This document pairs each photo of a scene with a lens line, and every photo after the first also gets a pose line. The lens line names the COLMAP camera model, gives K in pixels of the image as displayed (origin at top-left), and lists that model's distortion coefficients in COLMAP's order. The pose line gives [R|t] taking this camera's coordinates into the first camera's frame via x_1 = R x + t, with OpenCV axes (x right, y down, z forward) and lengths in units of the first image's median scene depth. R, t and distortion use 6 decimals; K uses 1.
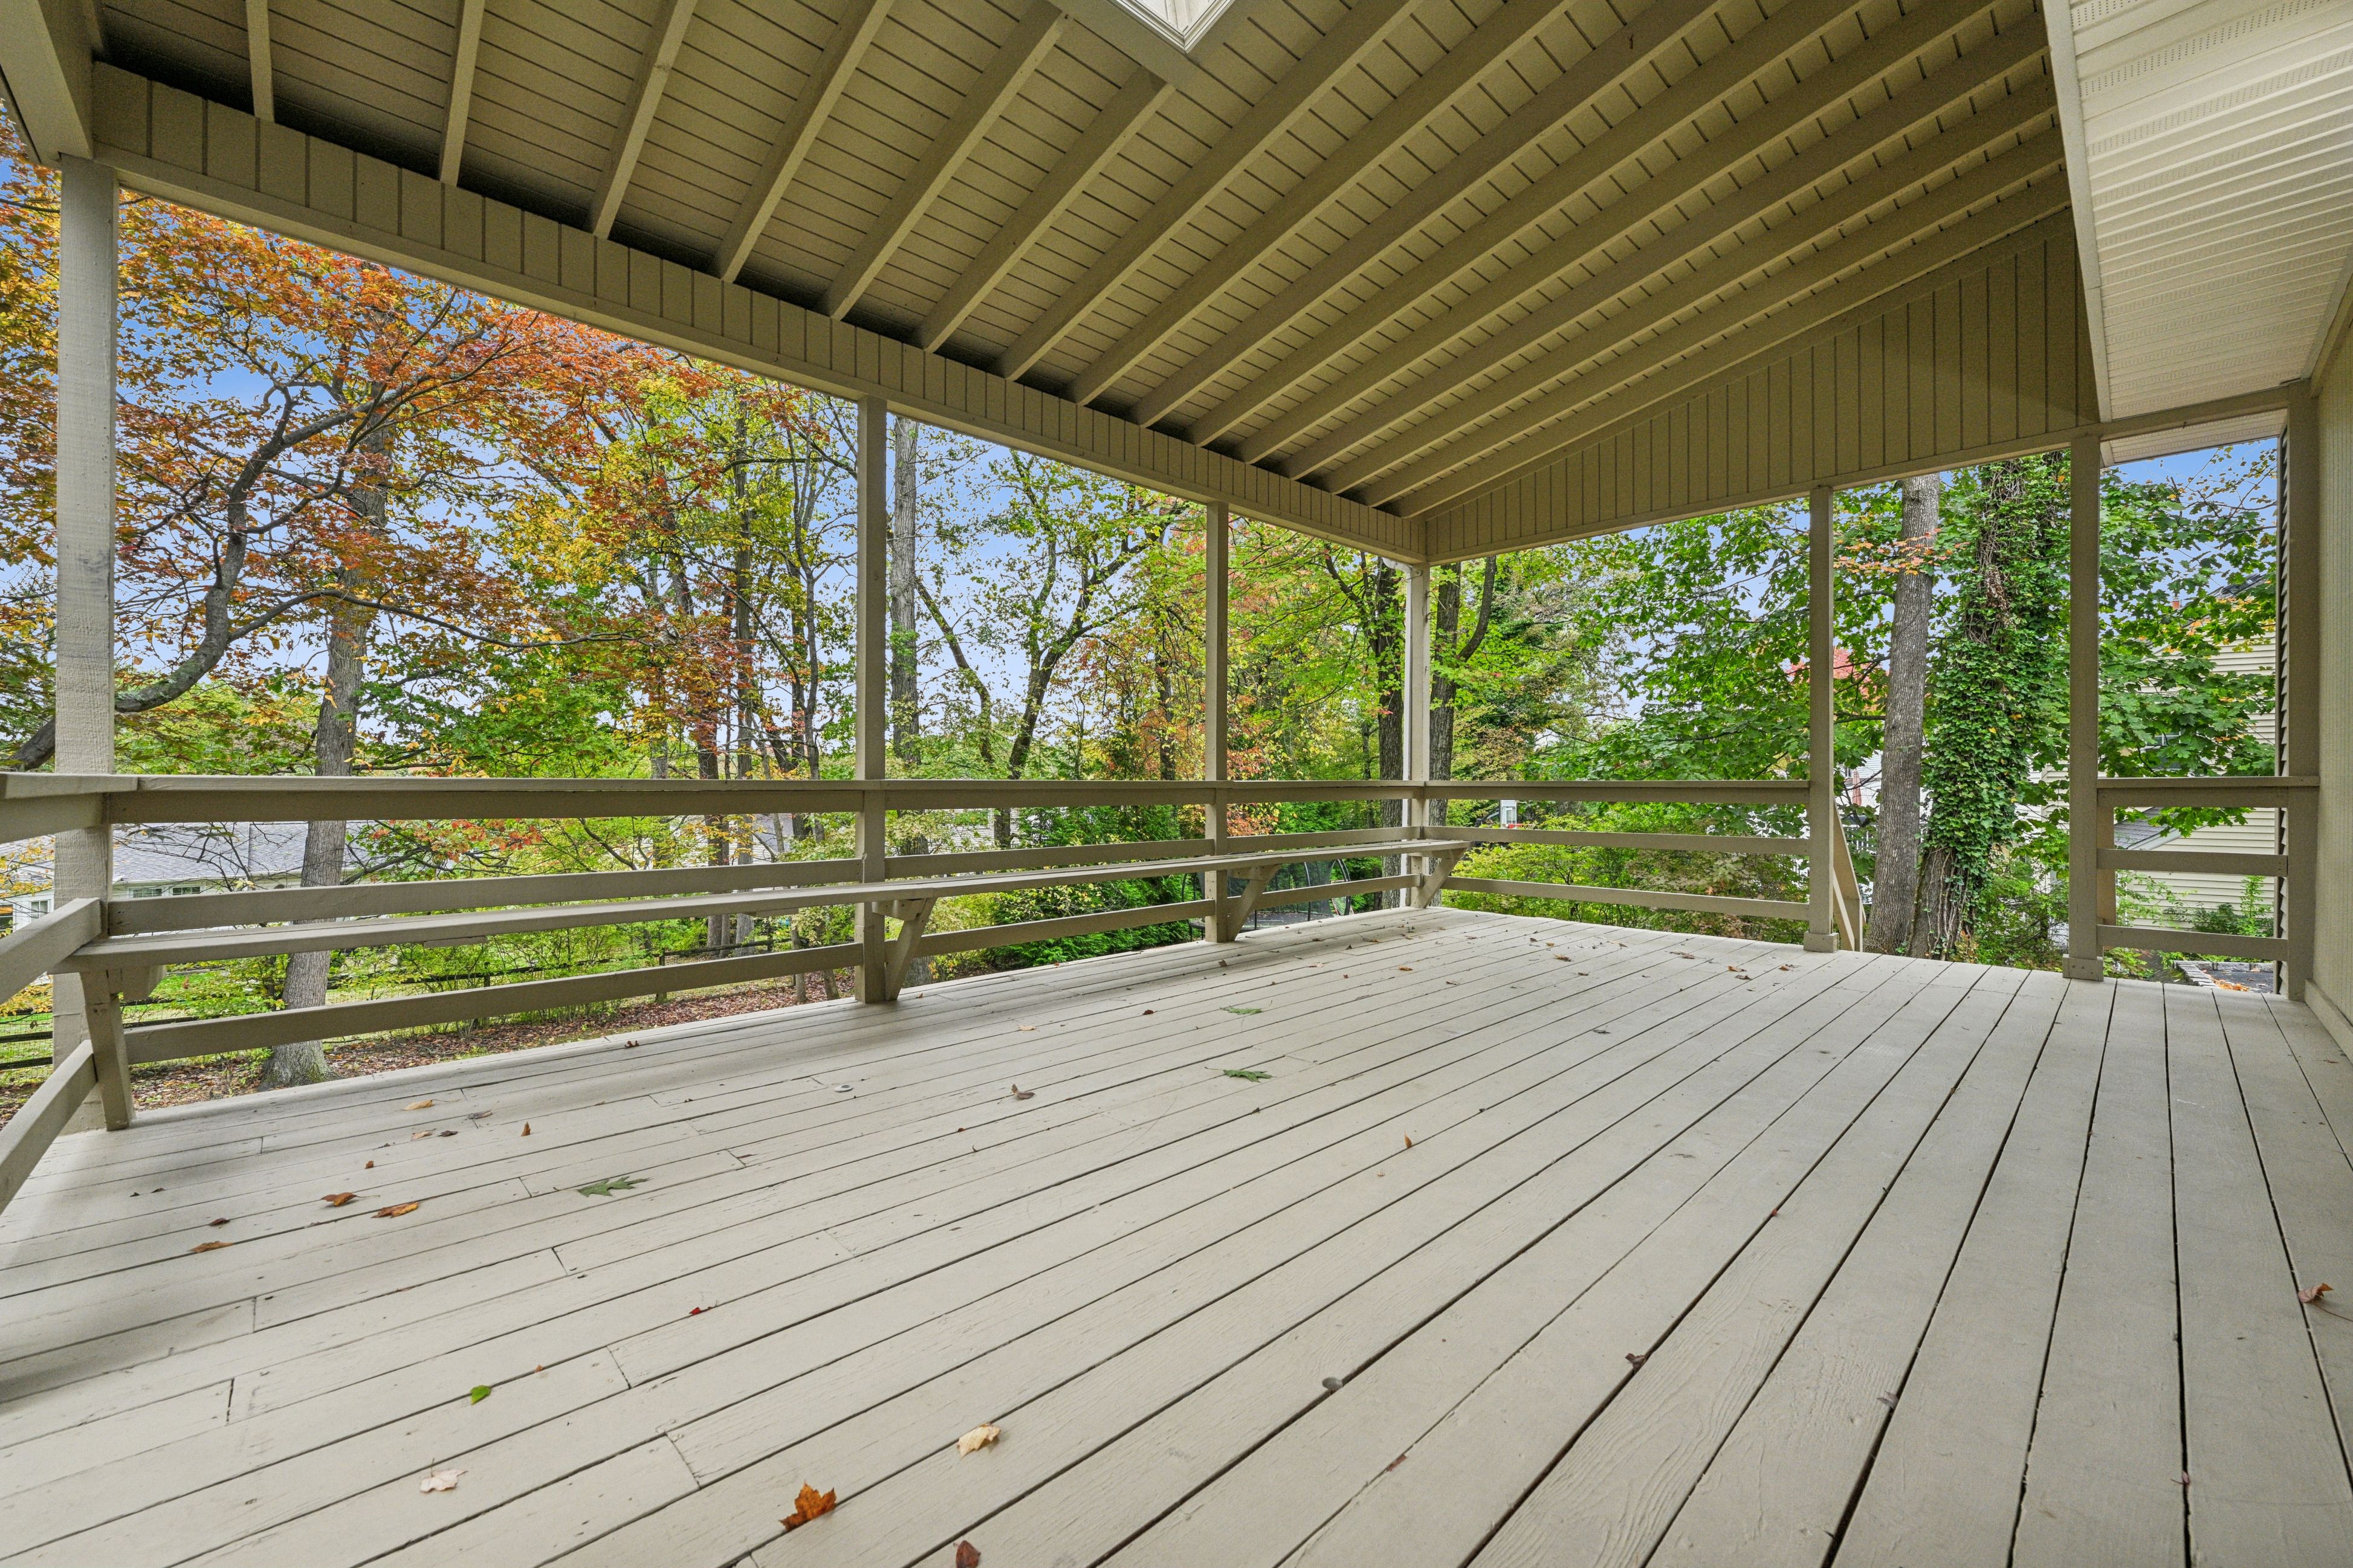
lens RADIAL K [[922.3, 0, 1131.1], [0, 922.3, 784.2], [0, 0, 1]] dist [0.001010, -0.000025]
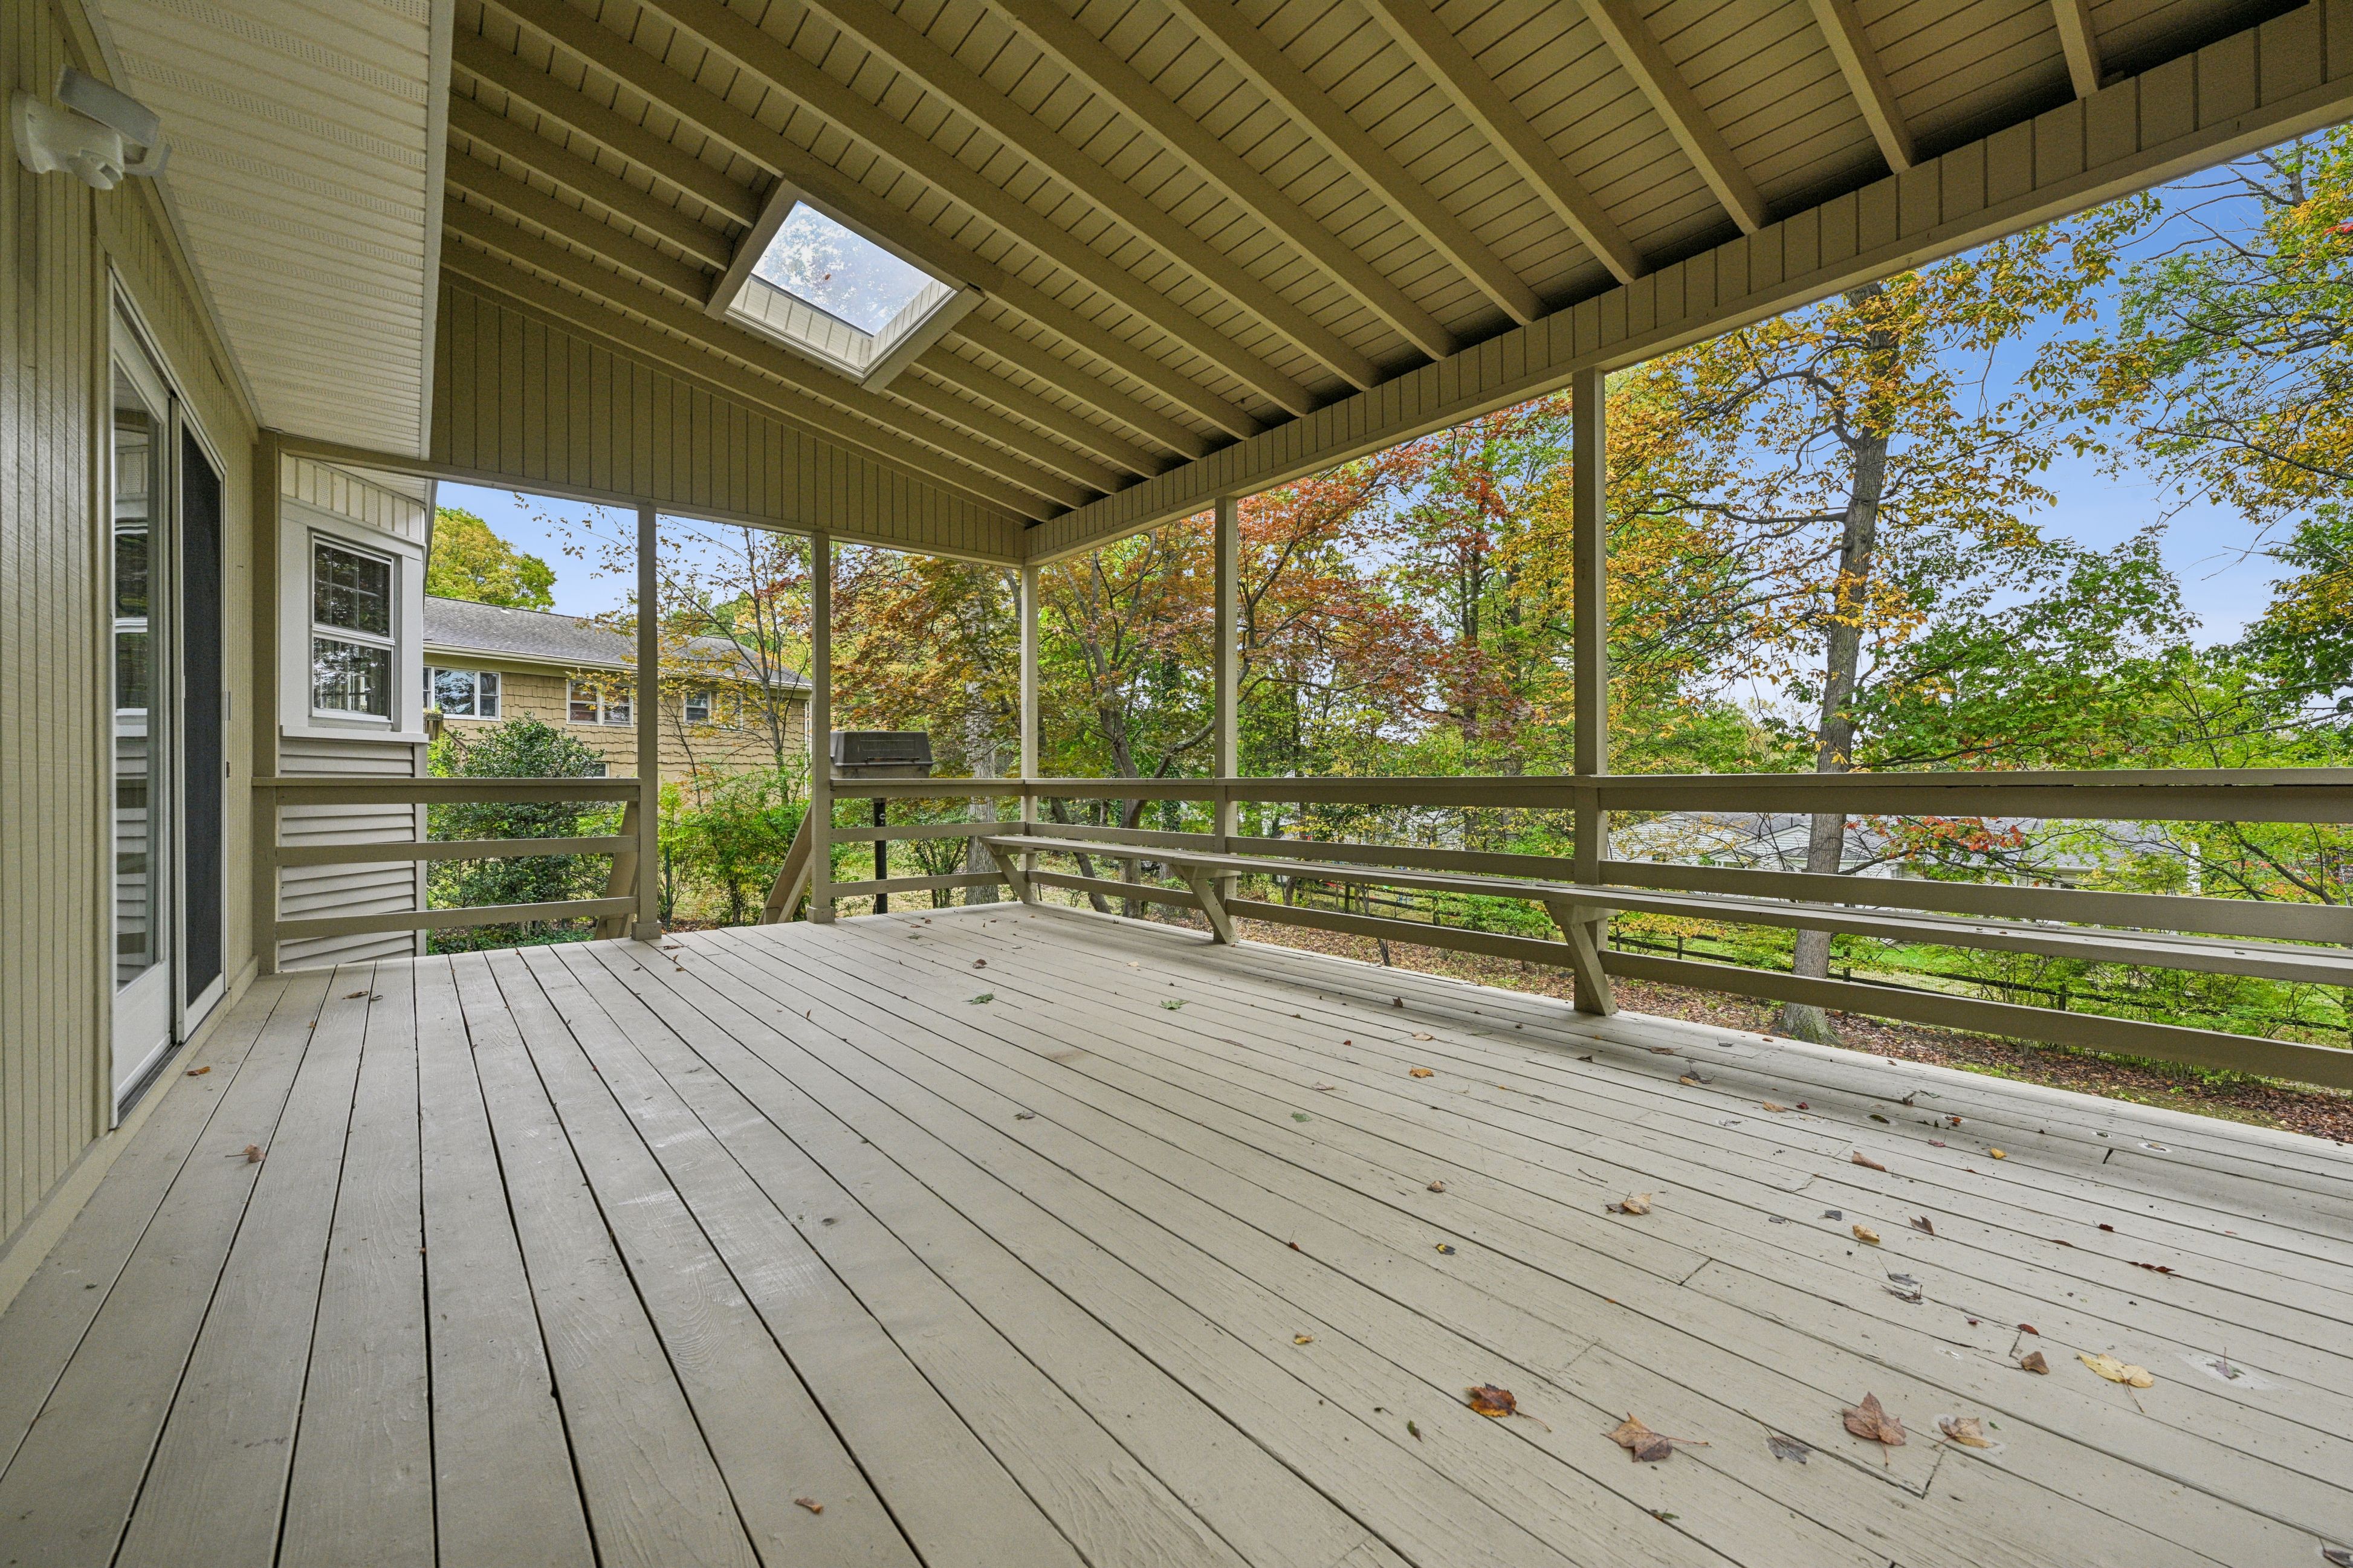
lens RADIAL K [[922.3, 0, 1170.6], [0, 922.3, 774.1], [0, 0, 1]] dist [0.001010, -0.000025]
pose [[-0.050481, -0.009505, -0.998680, 0.723942], [0.005630, 0.999936, -0.009801, 0.002528], [0.998709, -0.006117, -0.050424, 0.676364]]
